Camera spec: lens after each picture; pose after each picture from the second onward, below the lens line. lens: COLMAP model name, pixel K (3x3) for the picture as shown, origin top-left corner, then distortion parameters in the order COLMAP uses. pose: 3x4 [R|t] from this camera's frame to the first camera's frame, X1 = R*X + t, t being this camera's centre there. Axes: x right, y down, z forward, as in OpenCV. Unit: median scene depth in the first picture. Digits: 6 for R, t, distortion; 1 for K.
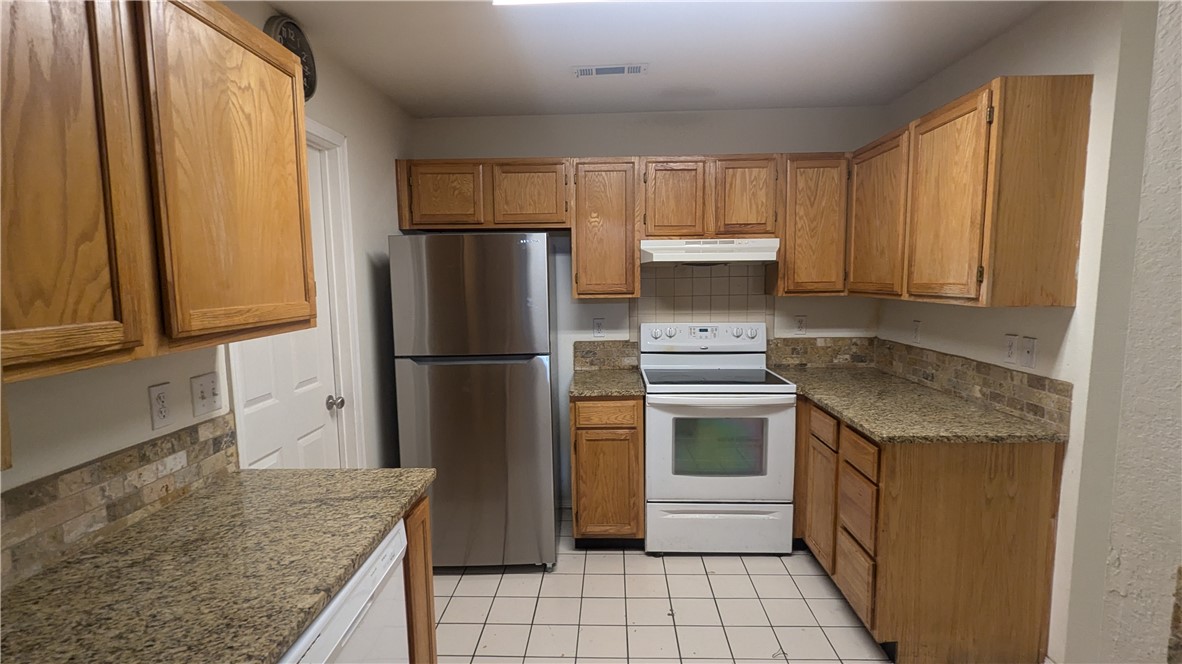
lens RADIAL K [[555.7, 0, 587.9], [0, 555.7, 332.3], [0, 0, 1]] dist [0.005683, 0.000661]
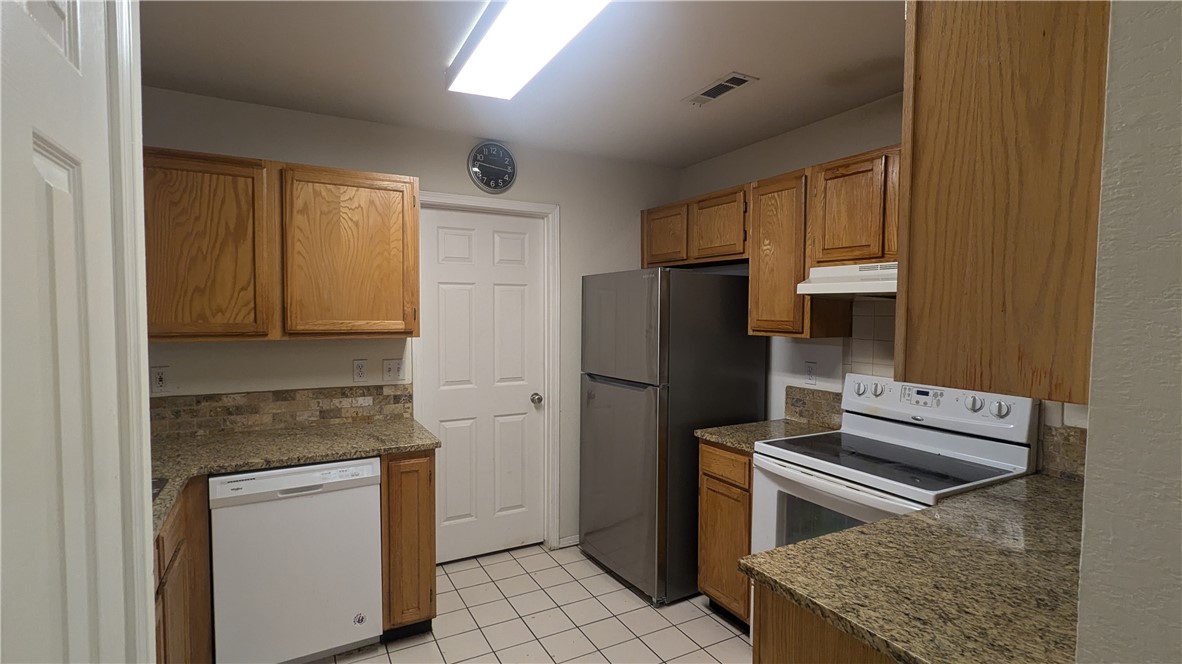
lens RADIAL K [[555.7, 0, 588.5], [0, 555.7, 334.1], [0, 0, 1]] dist [0.005683, 0.000661]
pose [[0.516231, 0.055062, -0.854677, 0.677209], [-0.100958, 0.994886, 0.003115, -0.043164], [0.850478, 0.084678, 0.519150, 0.336621]]
